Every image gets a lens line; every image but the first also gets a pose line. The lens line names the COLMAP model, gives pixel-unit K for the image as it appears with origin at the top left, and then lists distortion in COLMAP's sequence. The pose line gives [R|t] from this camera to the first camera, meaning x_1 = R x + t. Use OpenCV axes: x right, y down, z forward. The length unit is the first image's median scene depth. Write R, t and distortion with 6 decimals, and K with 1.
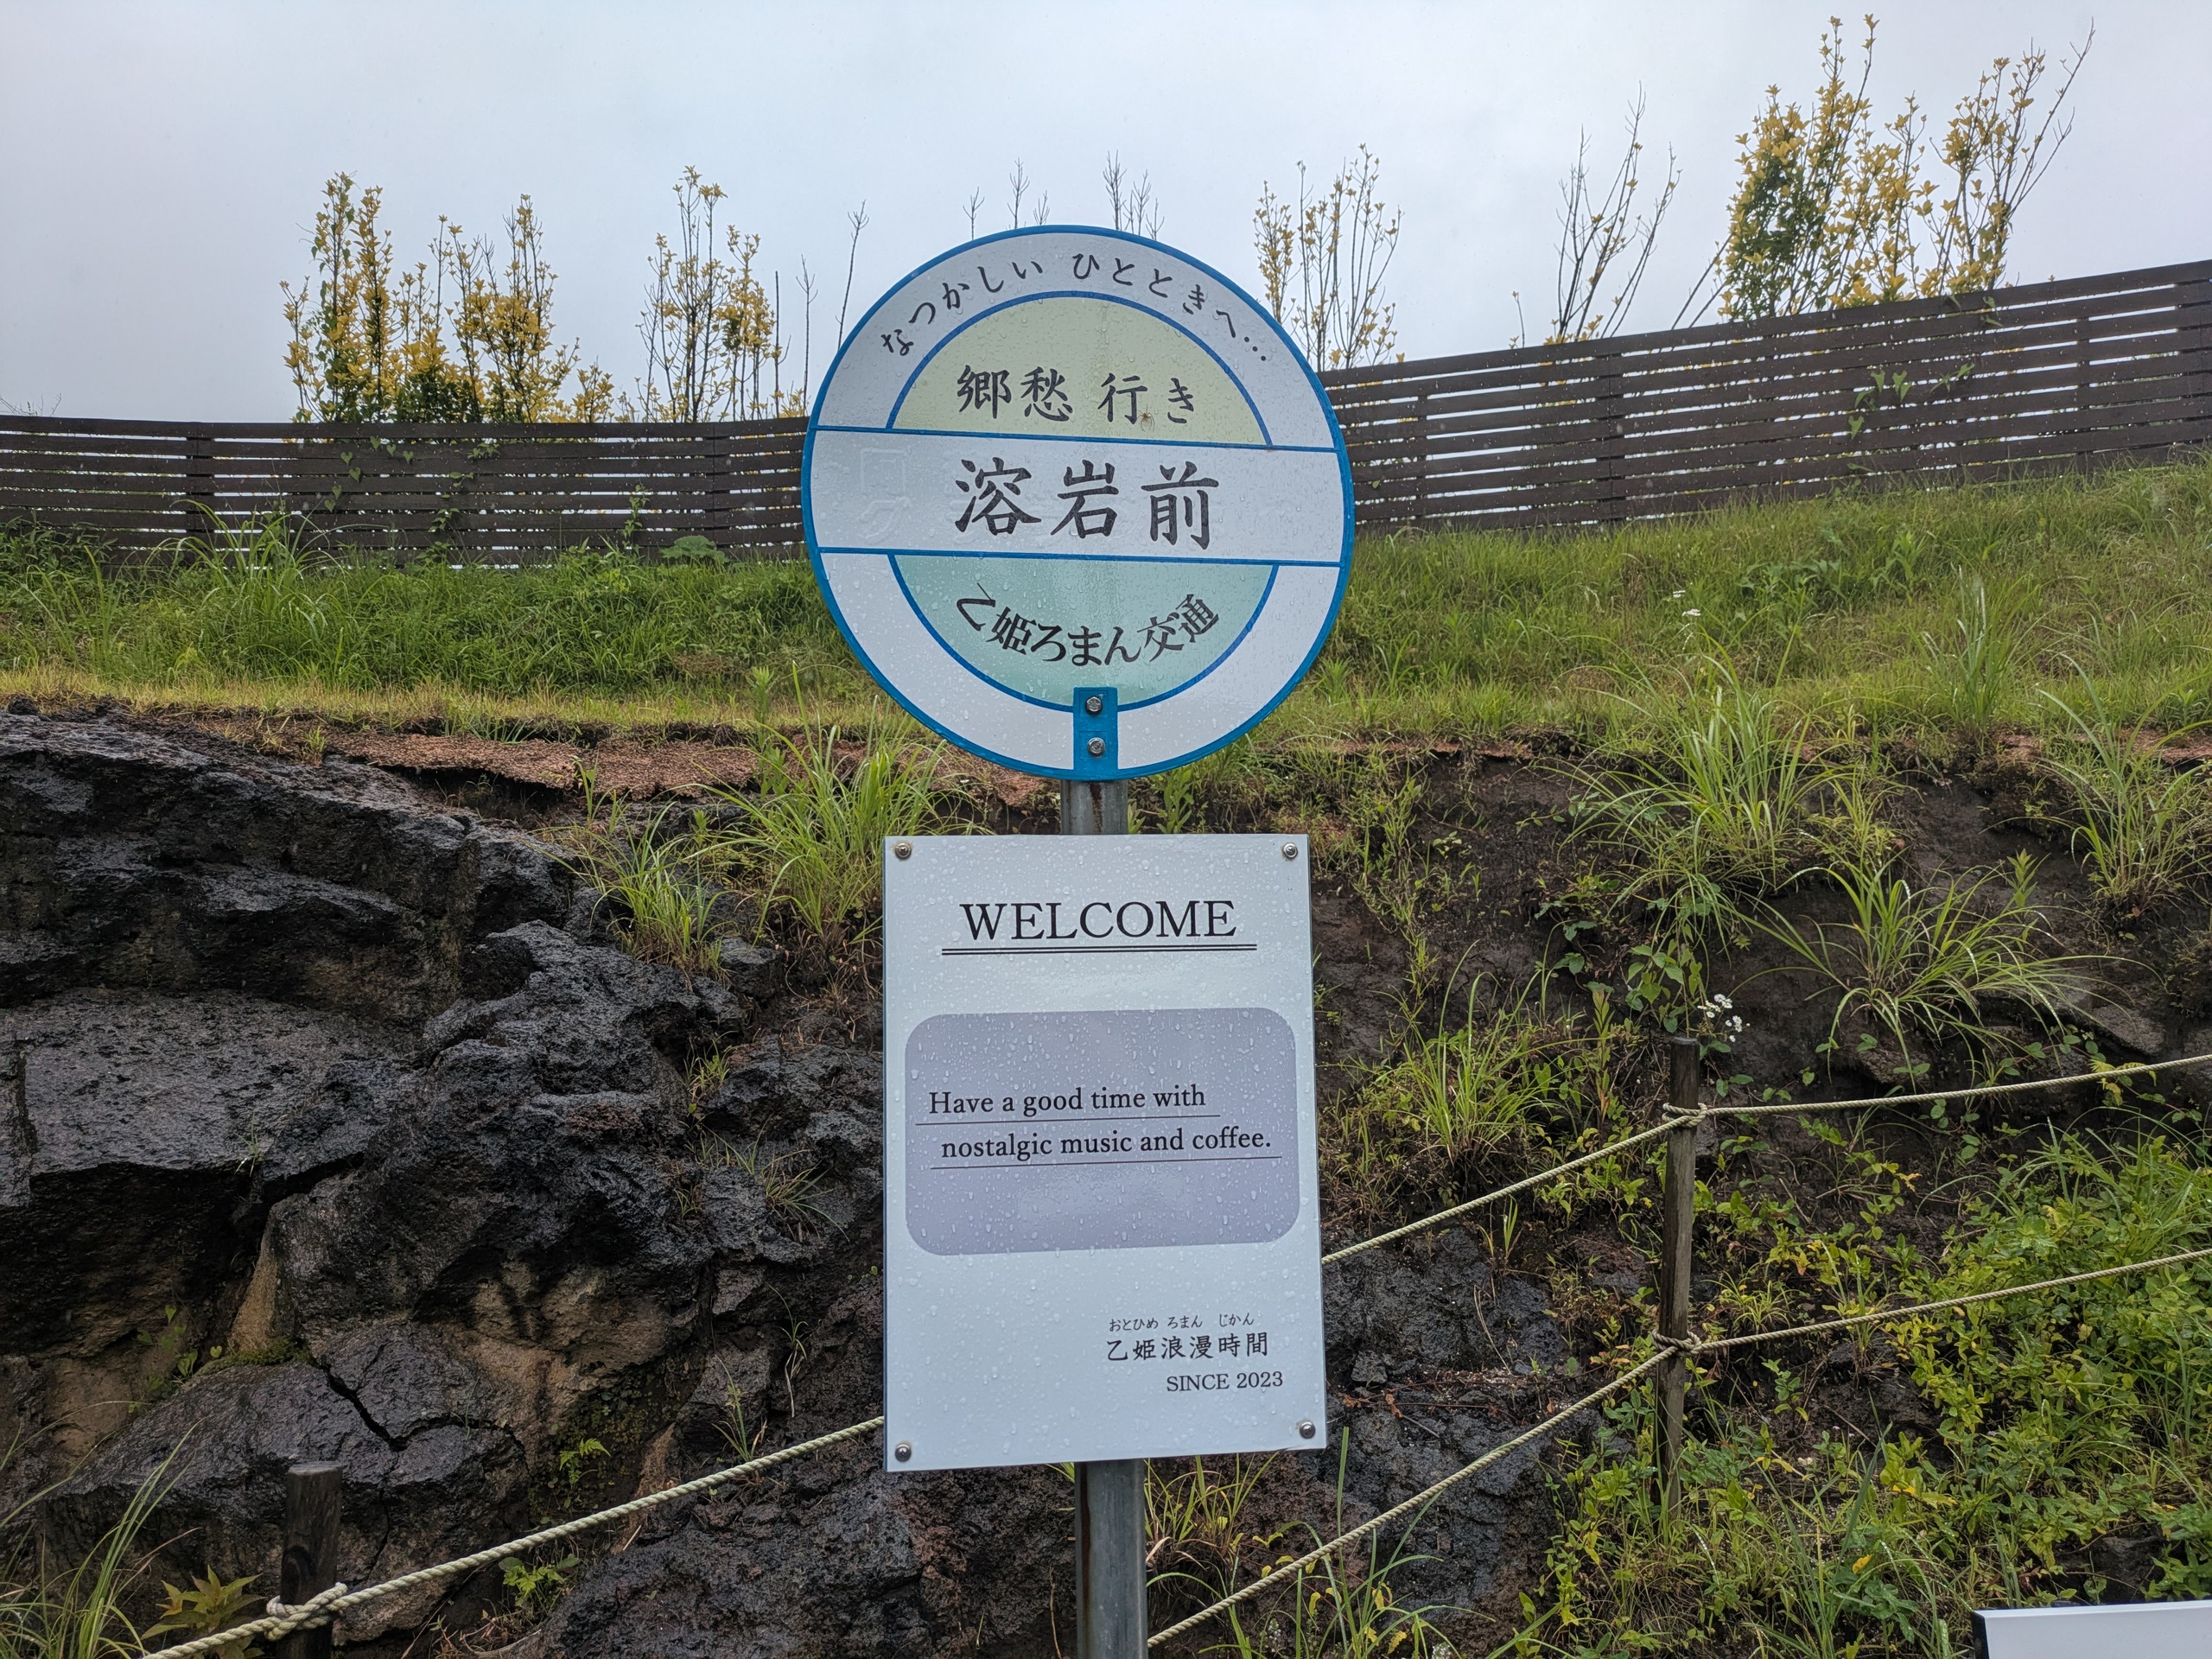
lens RADIAL K [[1607.9, 0, 1104.6], [0, 1607.9, 914.3], [0, 0, 1]] dist [0.231950, -0.105568]
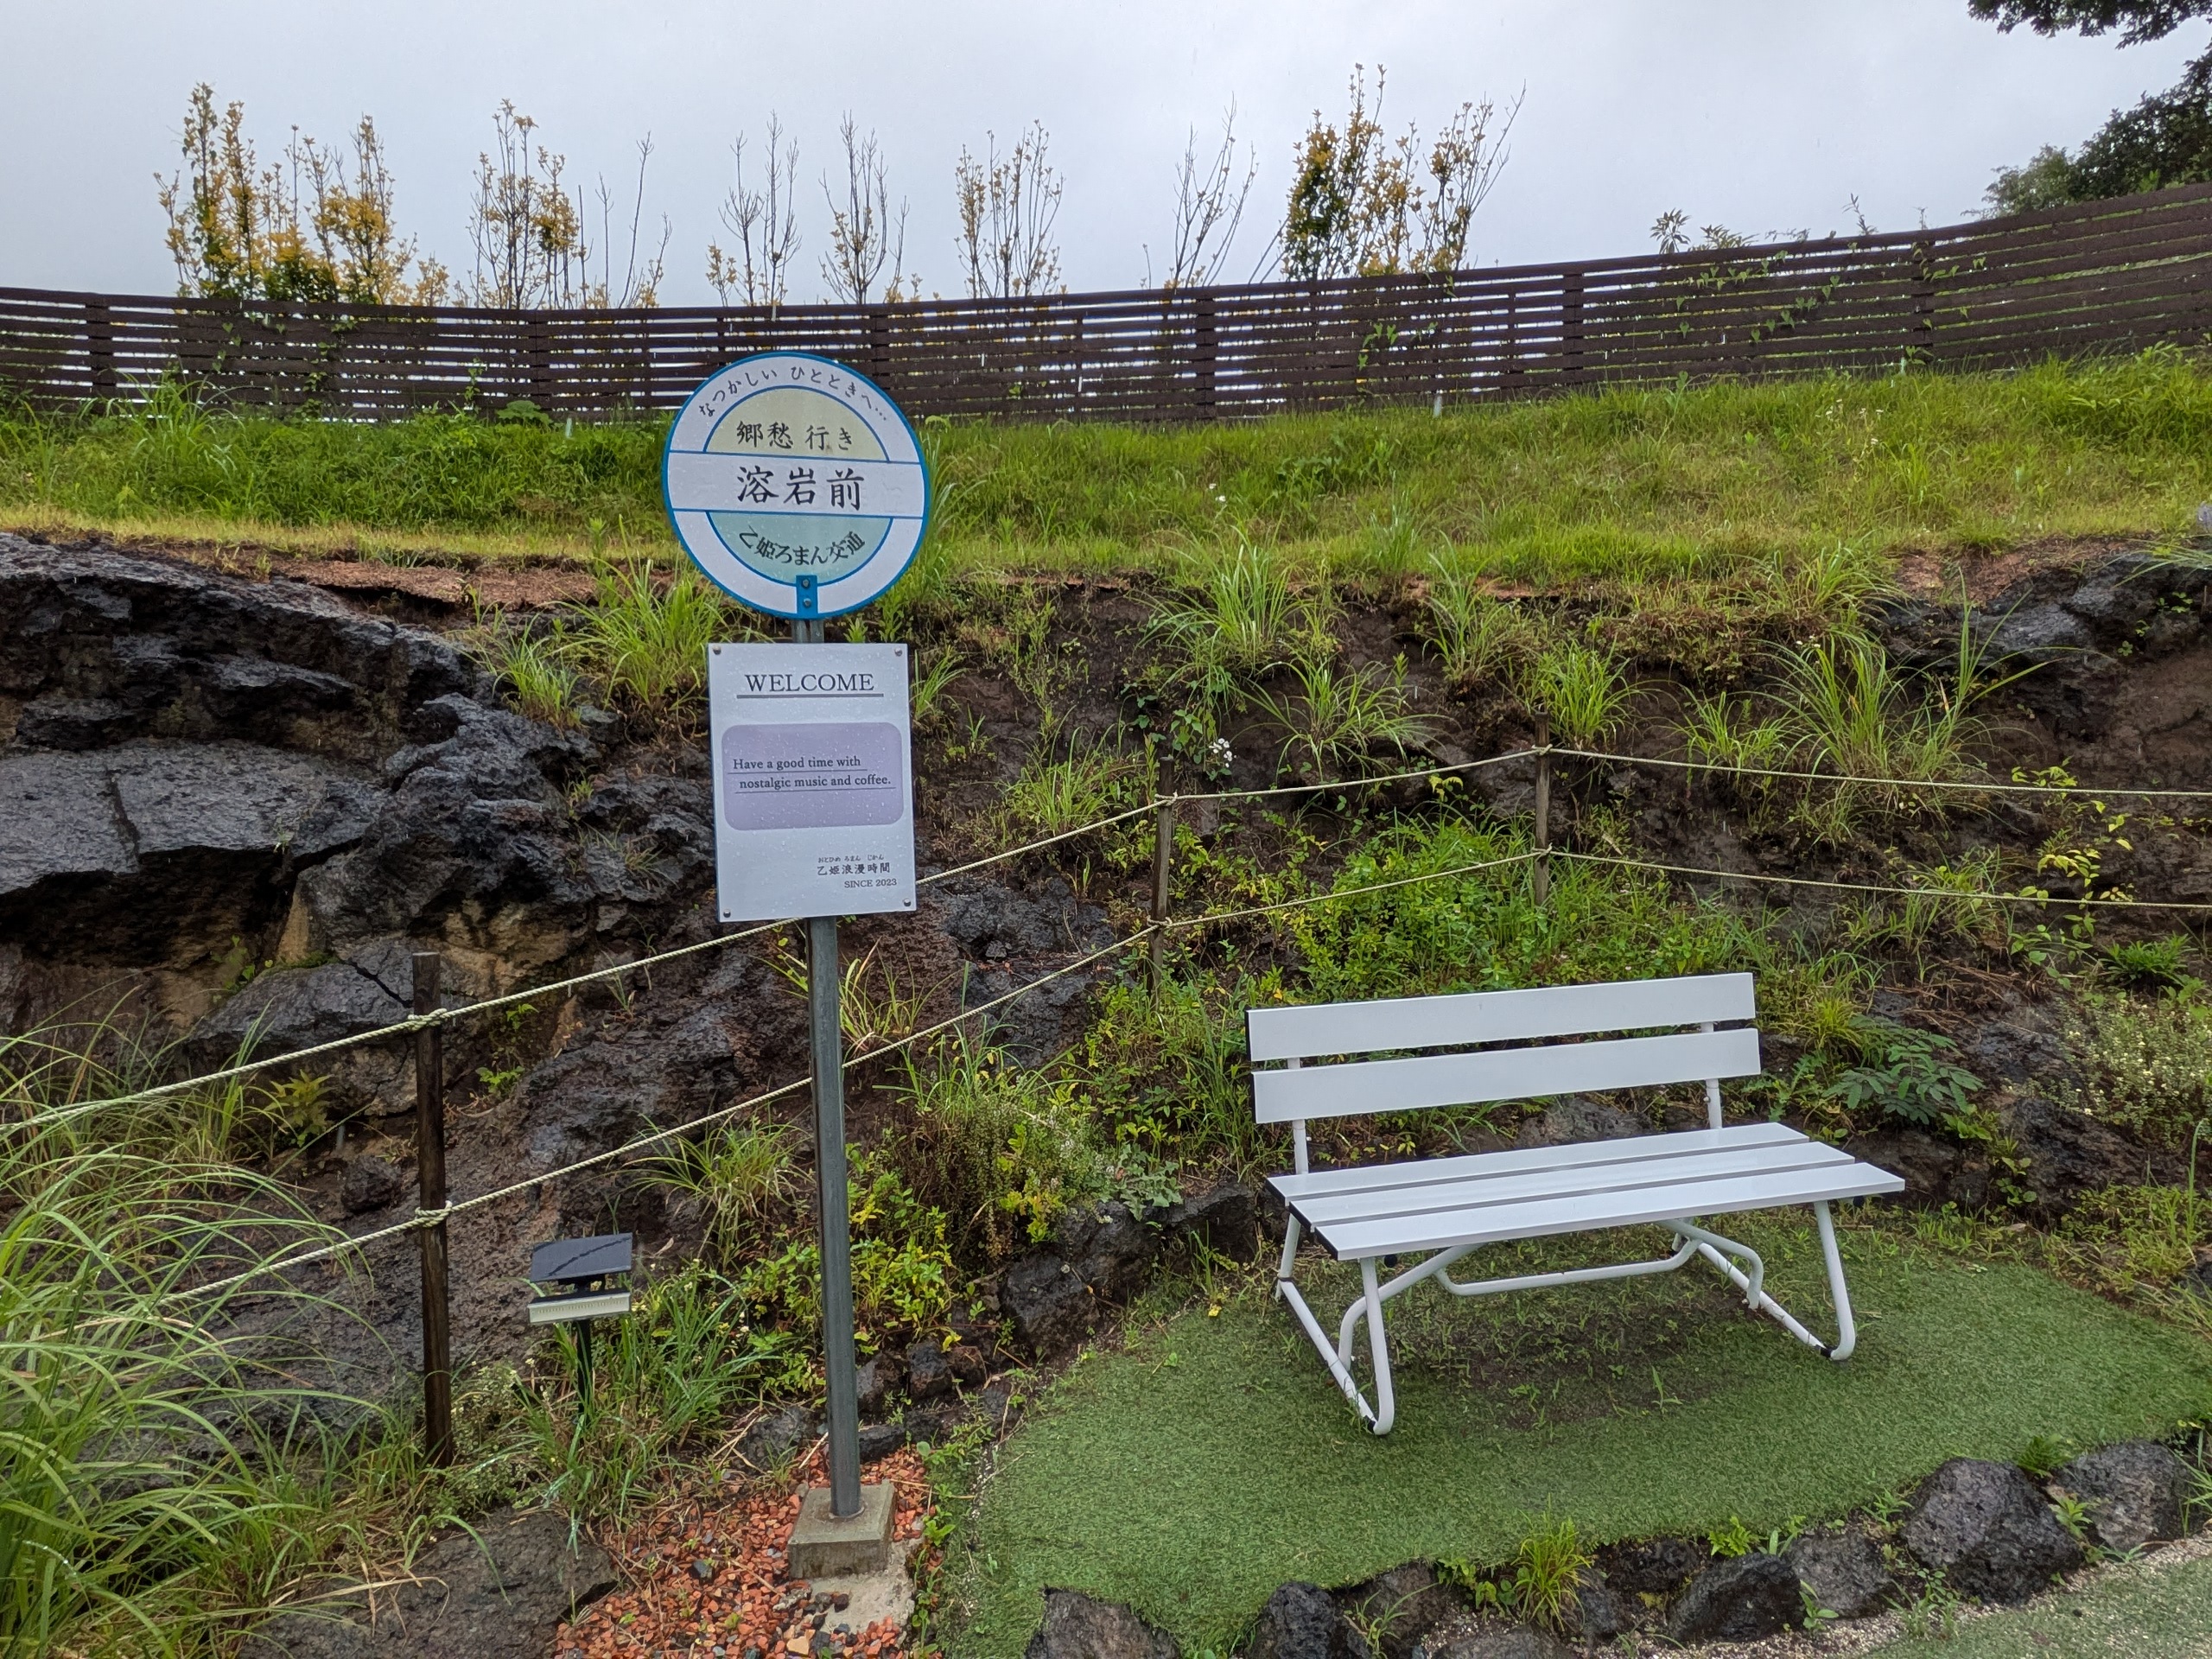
lens RADIAL K [[1396.3, 0, 1113.3], [0, 1396.3, 827.9], [0, 0, 1]] dist [0.077413, -0.033924]
pose [[0.986029, -0.017605, 0.165639, 0.029453], [0.002796, 0.996008, 0.089218, 0.011002], [-0.166548, -0.087508, 0.982143, -0.340857]]
